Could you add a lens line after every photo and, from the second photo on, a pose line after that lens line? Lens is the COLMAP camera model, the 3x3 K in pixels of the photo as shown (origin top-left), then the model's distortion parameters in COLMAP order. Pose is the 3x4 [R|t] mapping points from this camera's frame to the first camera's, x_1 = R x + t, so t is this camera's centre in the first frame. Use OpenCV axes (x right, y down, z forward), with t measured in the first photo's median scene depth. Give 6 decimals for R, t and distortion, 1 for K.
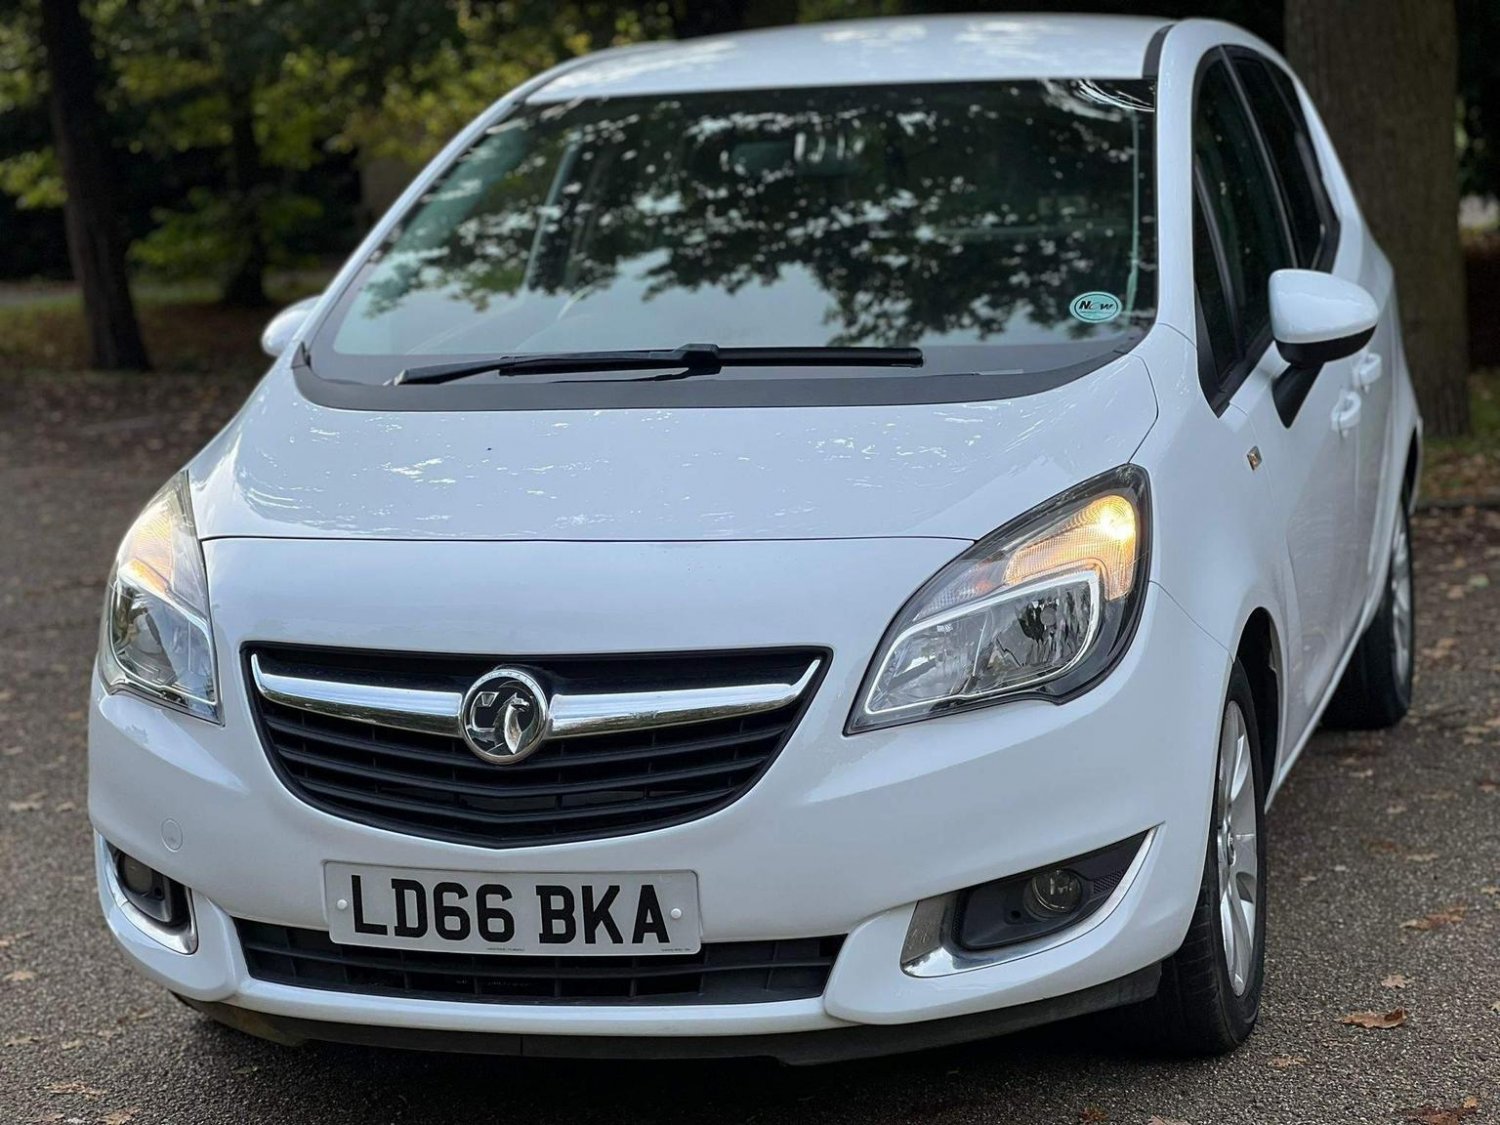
lens RADIAL K [[3379.4, 0, 750.0], [0, 3379.4, 562.5], [0, 0, 1]] dist [-0.006822, 2.089195]
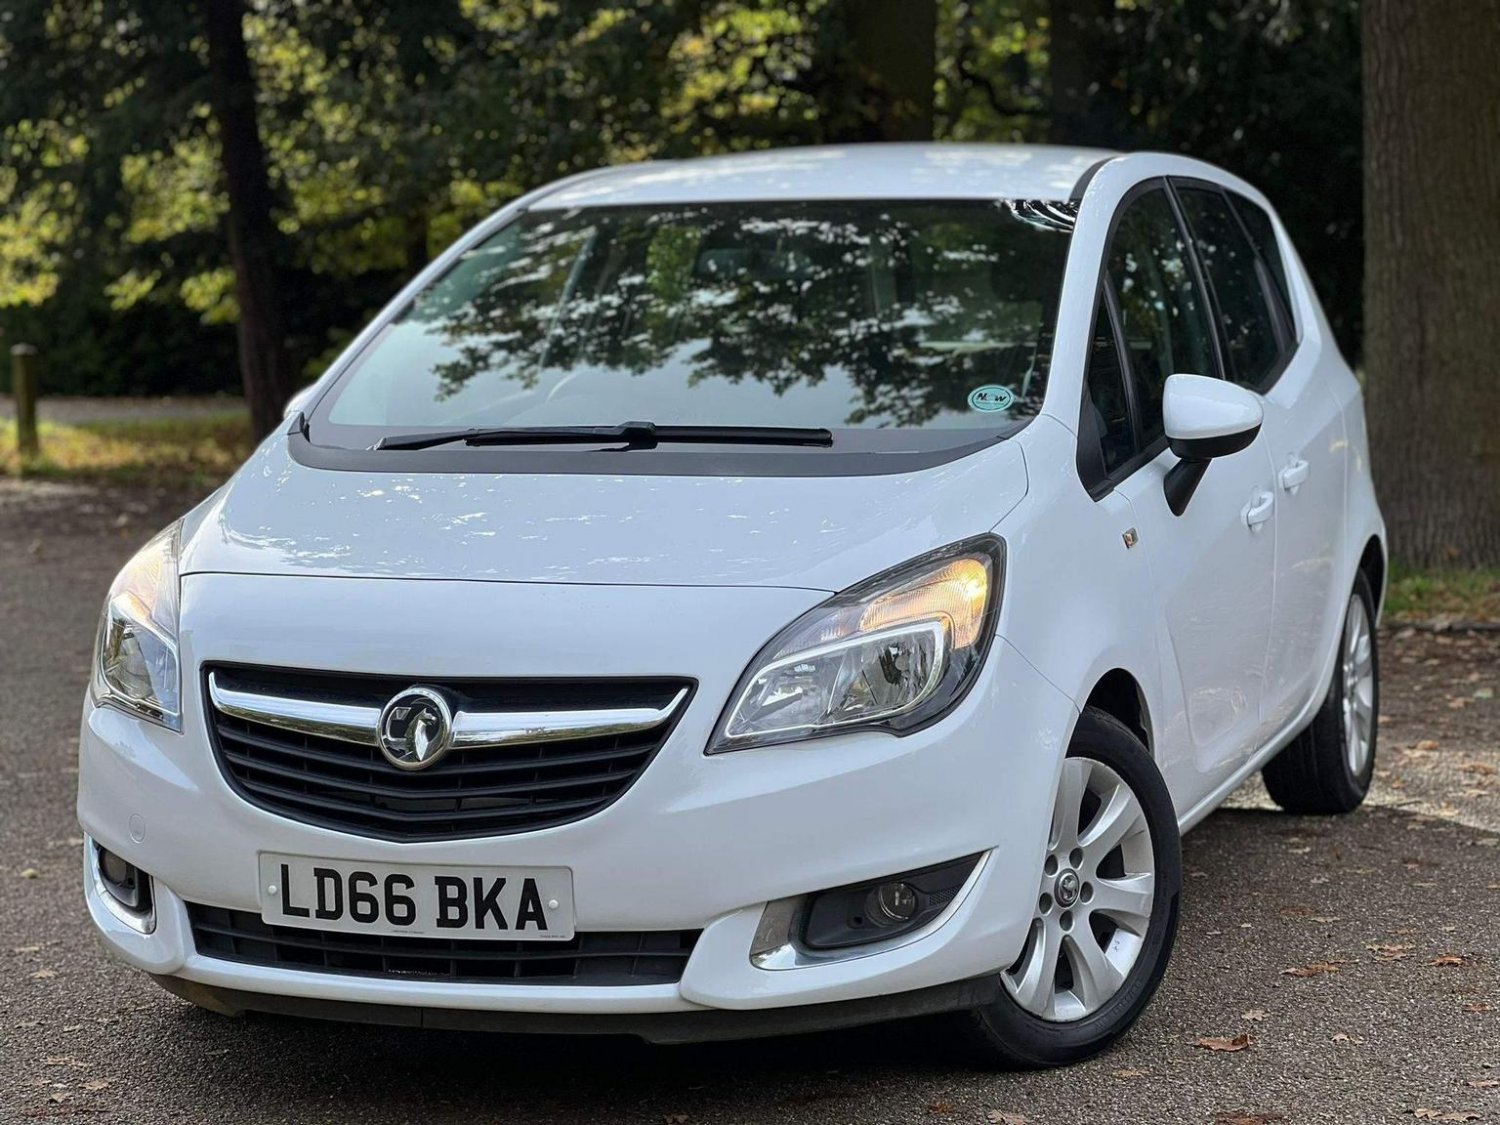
lens RADIAL K [[3379.4, 0, 750.0], [0, 3379.4, 562.5], [0, 0, 1]] dist [-0.006822, 2.089195]
pose [[0.997762, 0.030303, -0.059610, 0.105541], [-0.032679, 0.998693, -0.039308, 0.029619], [0.058341, 0.041168, 0.997448, -0.141509]]
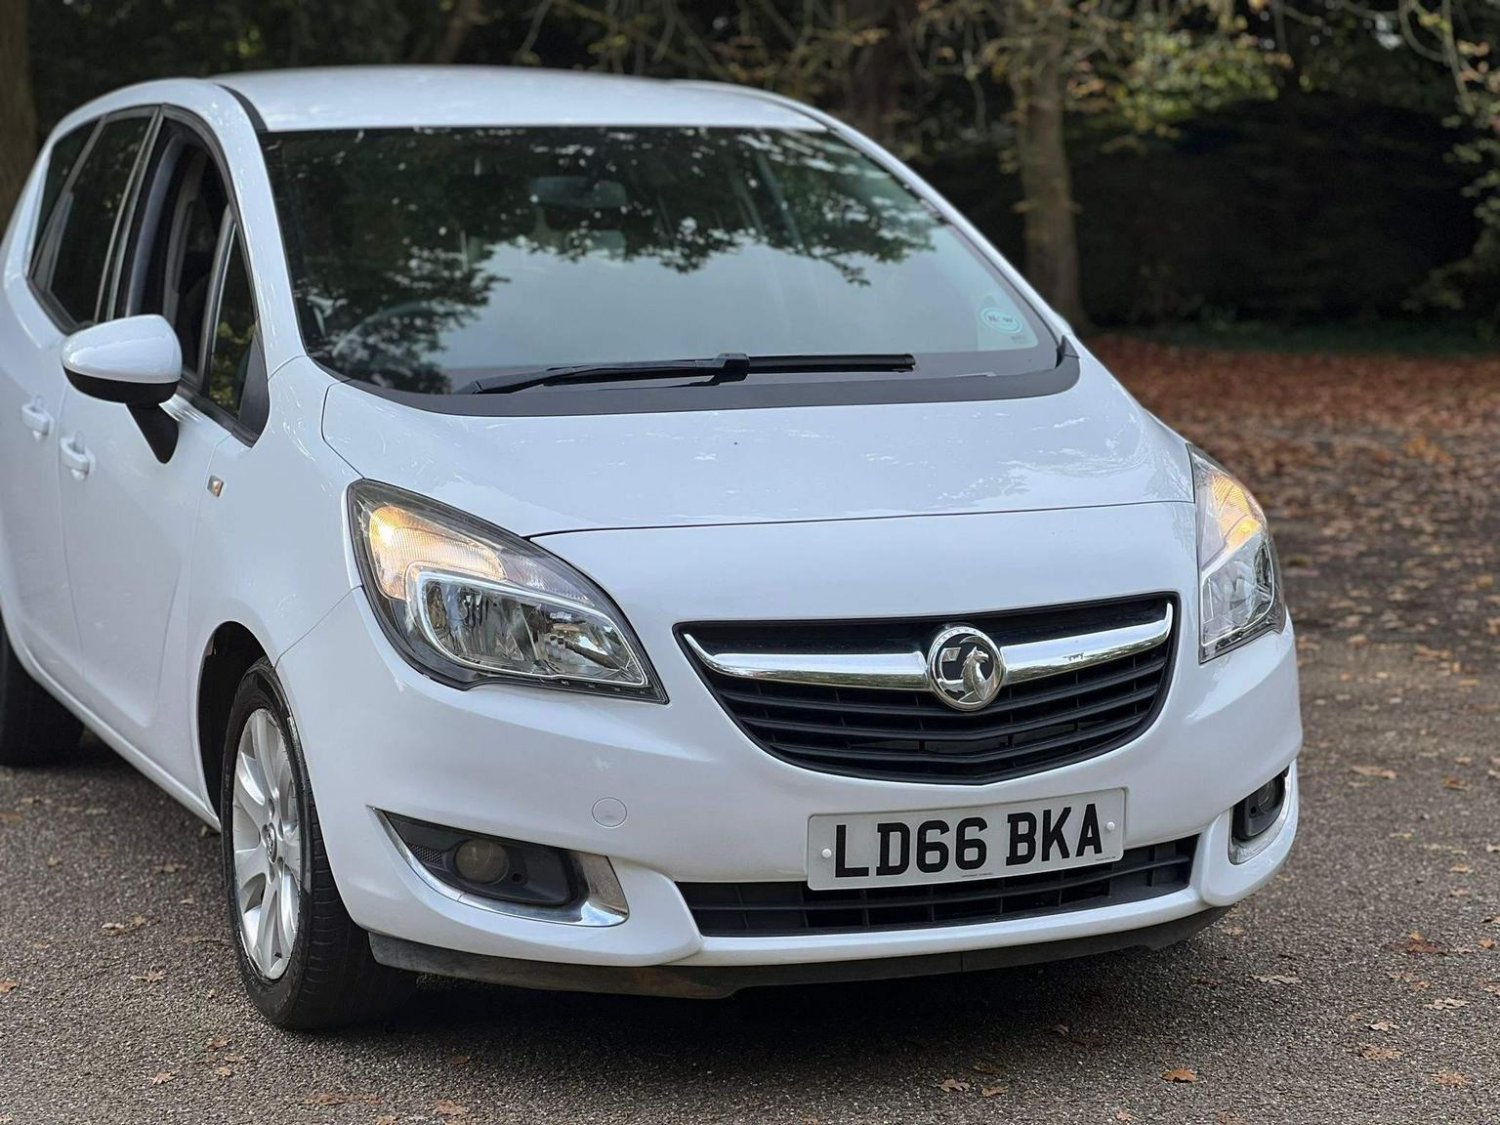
lens RADIAL K [[3379.4, 0, 750.0], [0, 3379.4, 562.5], [0, 0, 1]] dist [-0.006822, 2.089195]
pose [[0.792869, -0.044421, 0.607770, -0.791326], [0.060723, 0.998135, -0.006265, 0.012481], [-0.606359, 0.041873, 0.794088, 0.142162]]
